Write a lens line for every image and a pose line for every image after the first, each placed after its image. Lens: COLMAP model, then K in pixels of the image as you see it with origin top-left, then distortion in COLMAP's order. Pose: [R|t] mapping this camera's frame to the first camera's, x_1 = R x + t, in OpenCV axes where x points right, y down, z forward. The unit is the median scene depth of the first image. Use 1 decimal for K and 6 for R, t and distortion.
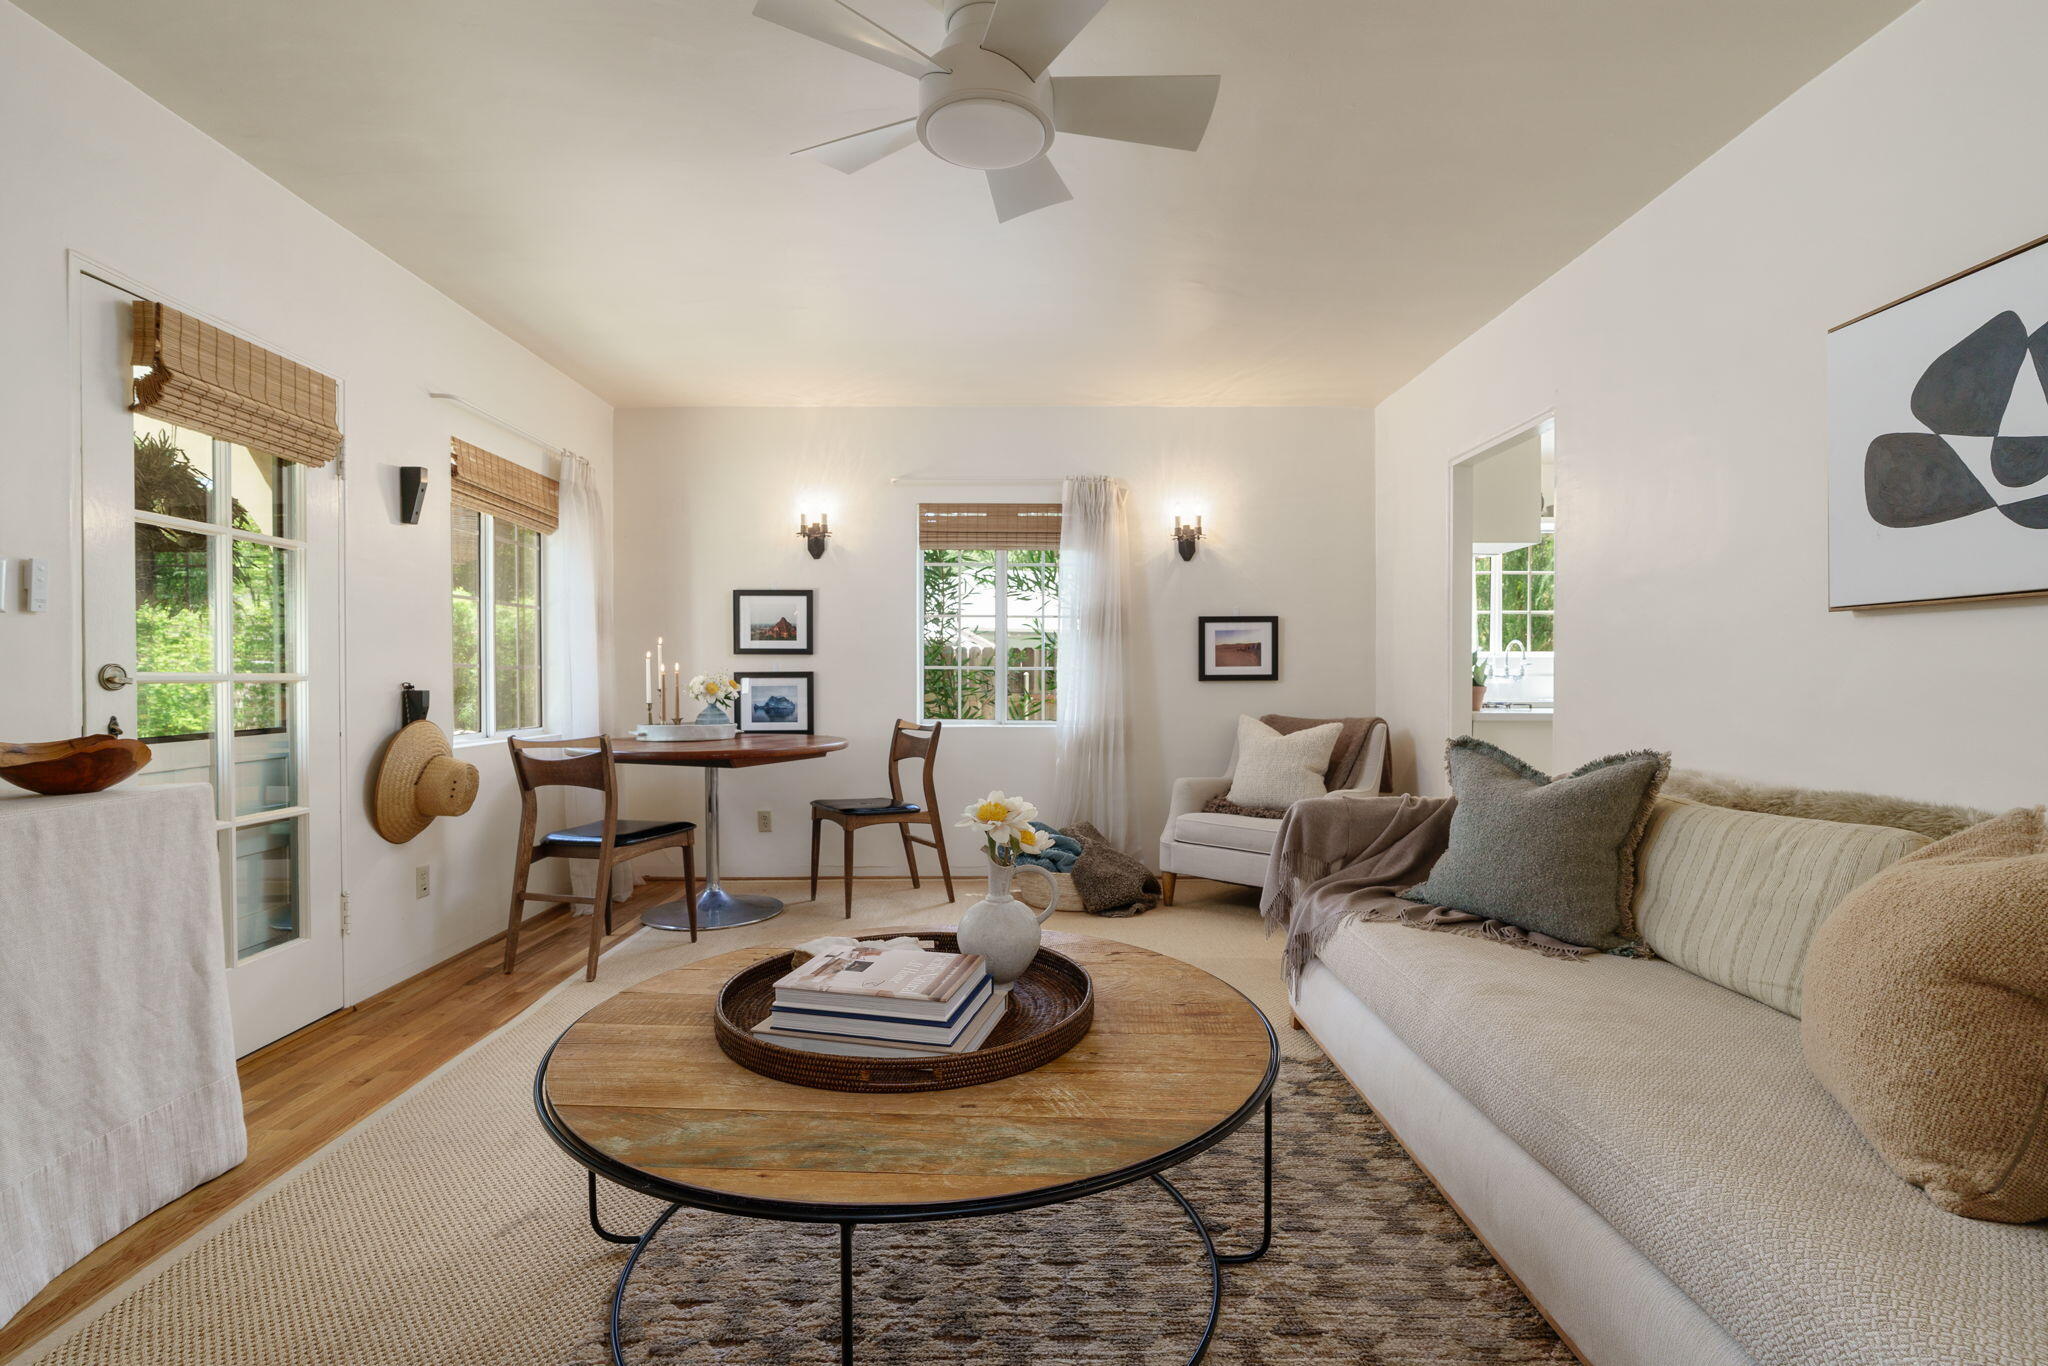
lens RADIAL K [[934.0, 0, 1022.4], [0, 934.0, 688.4], [0, 0, 1]] dist [-0.002773, 0.000333]
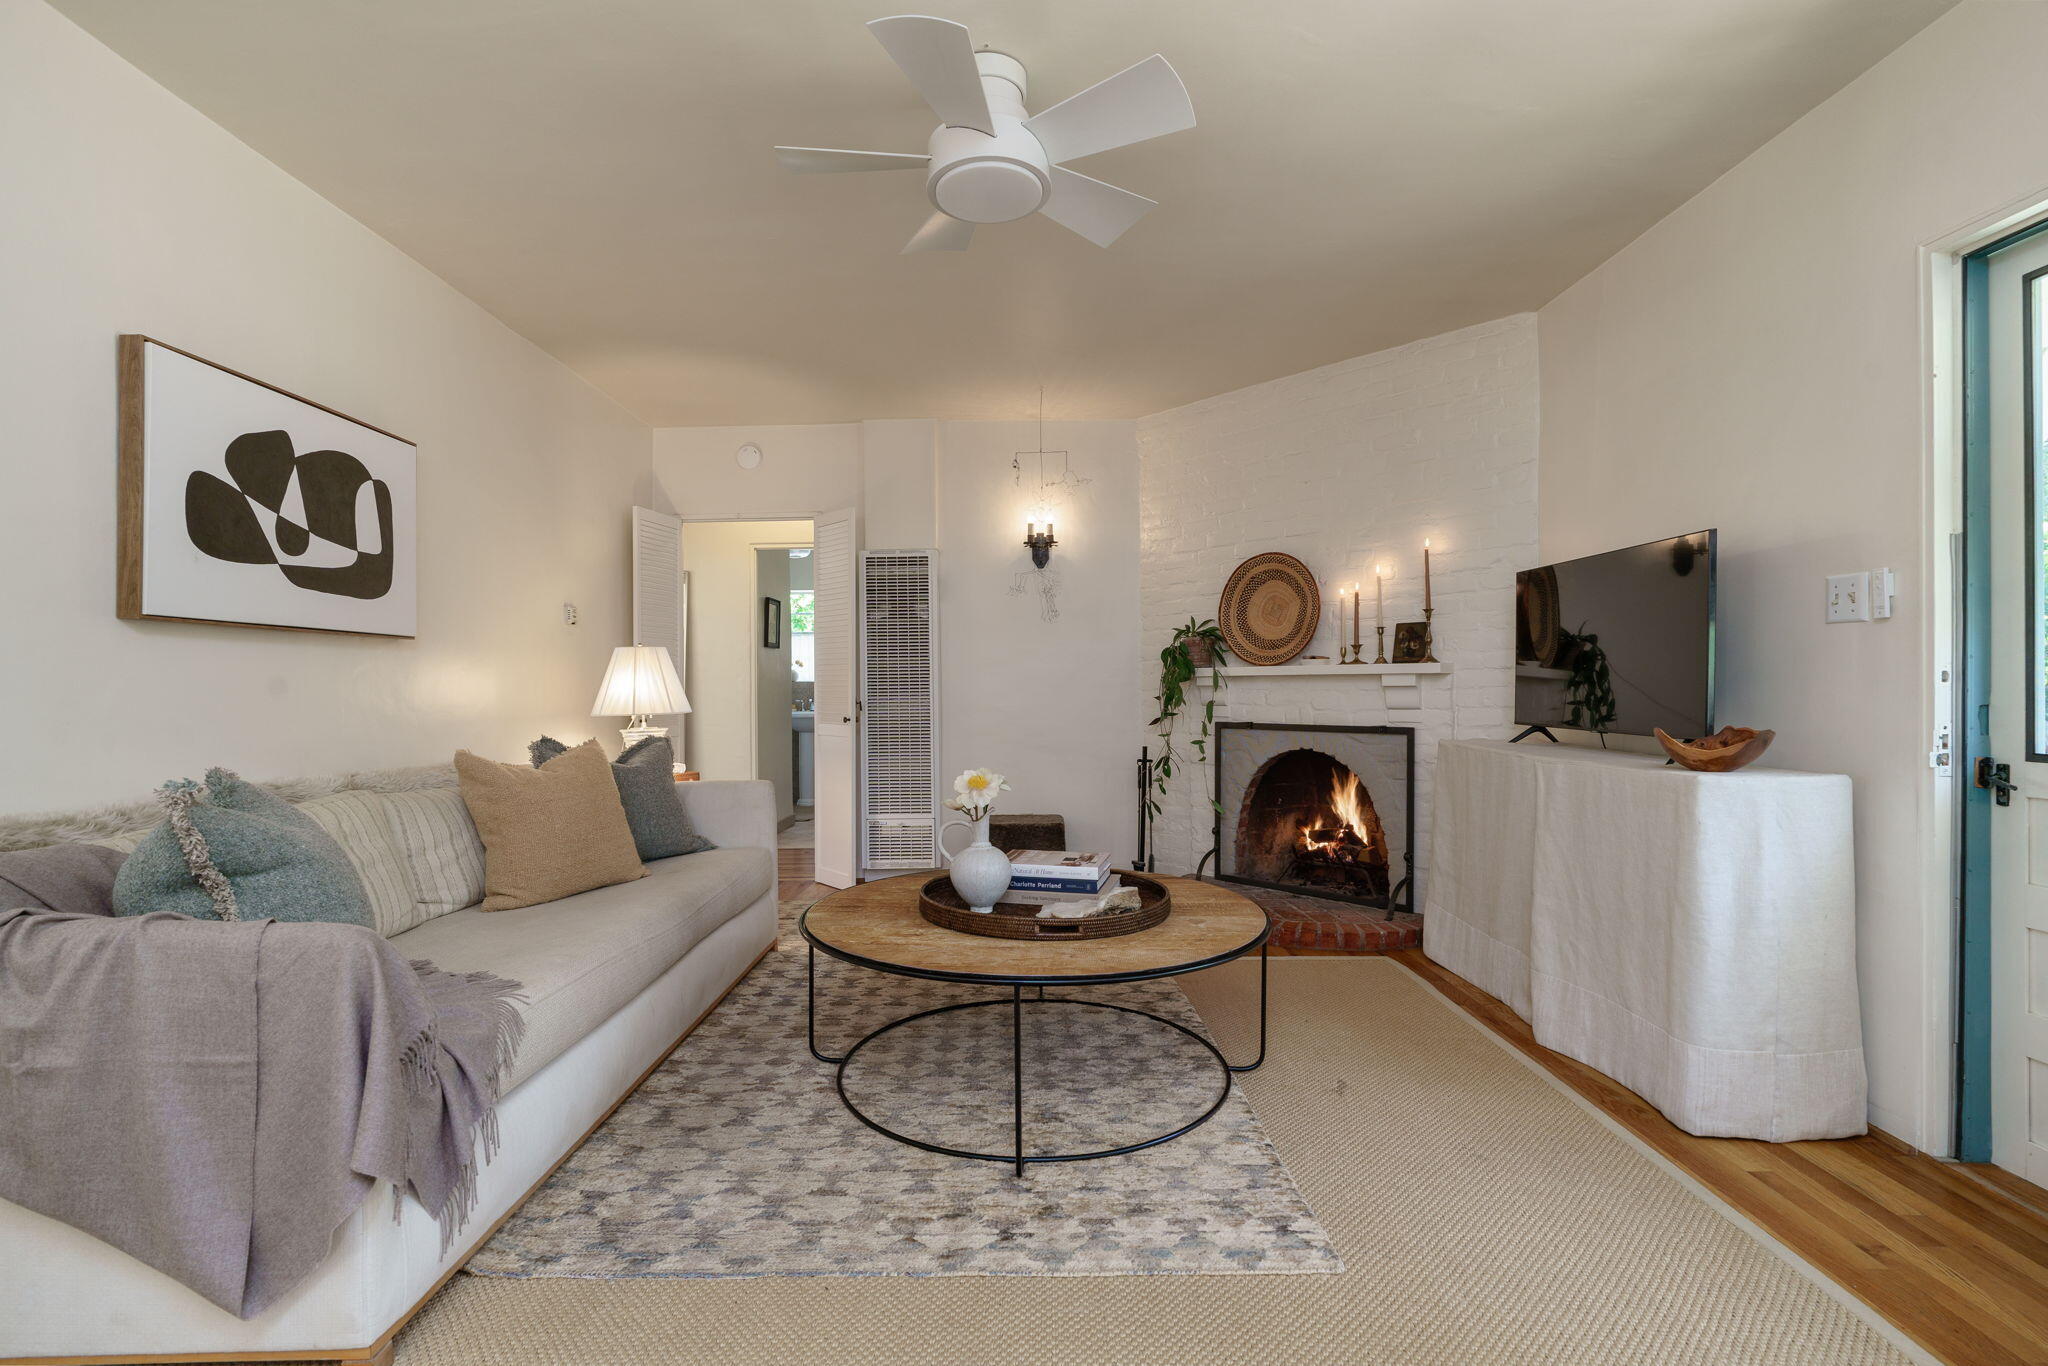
lens RADIAL K [[934.0, 0, 1022.4], [0, 934.0, 688.4], [0, 0, 1]] dist [-0.002773, 0.000333]
pose [[-0.999863, 0.002684, 0.016311, -0.101631], [0.002897, 0.999910, 0.013066, -0.020320], [-0.016274, 0.013111, -0.999782, 2.271477]]
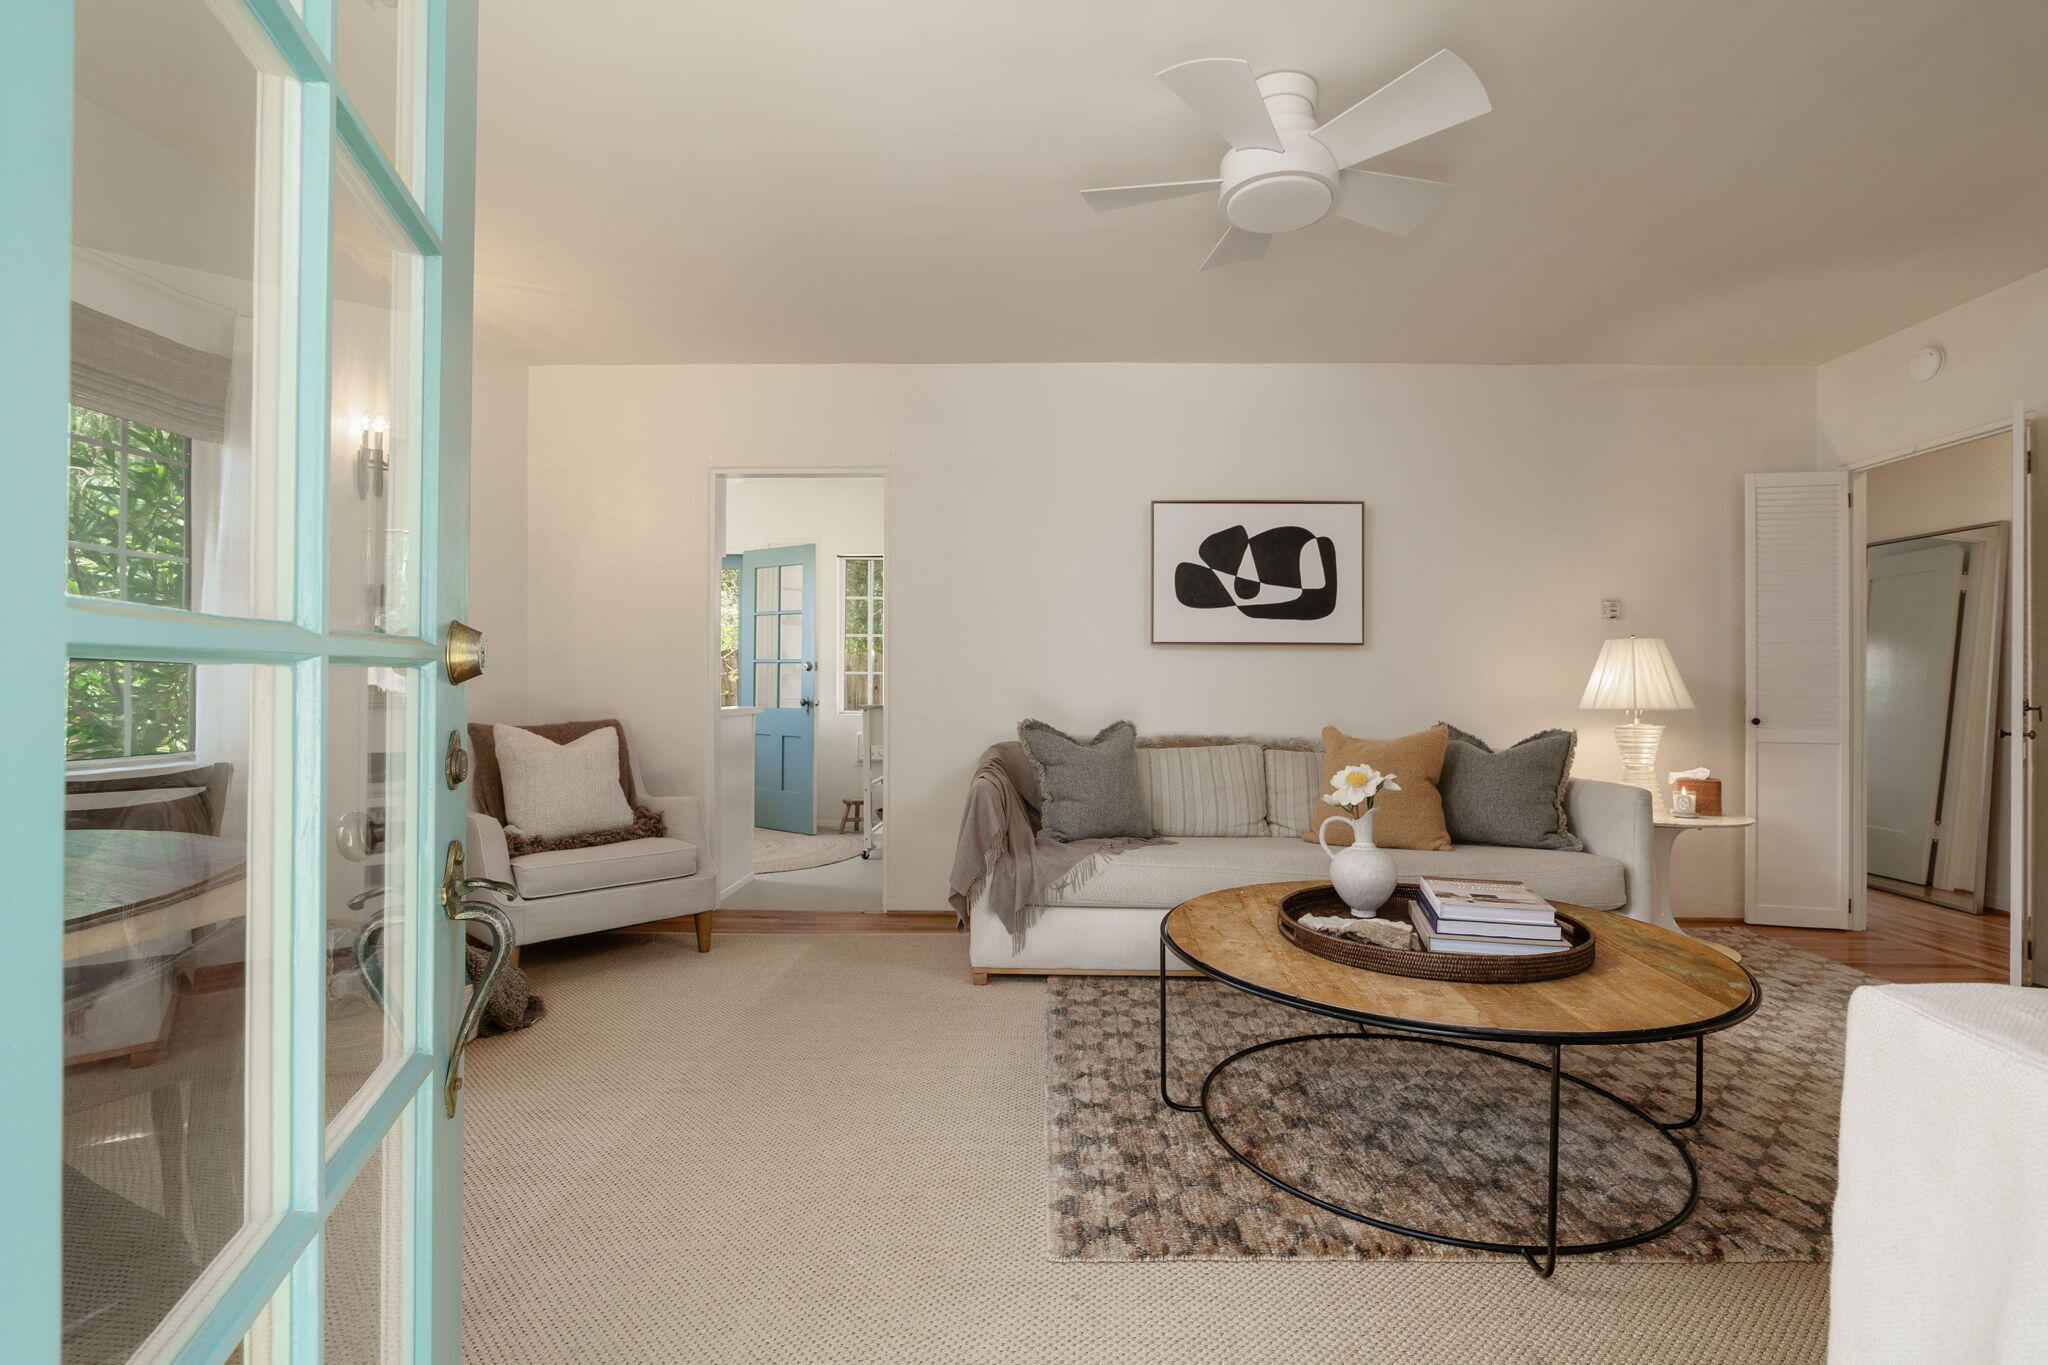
lens RADIAL K [[940.2, 0, 1024.0], [0, 940.2, 682.5], [0, 0, 1]] dist [-0.010061, 0.000727]
pose [[0.039999, 0.001127, 0.999199, -1.287728], [0.008224, 0.999965, -0.001457, -0.001283], [-0.999166, 0.008275, 0.039988, 1.367350]]
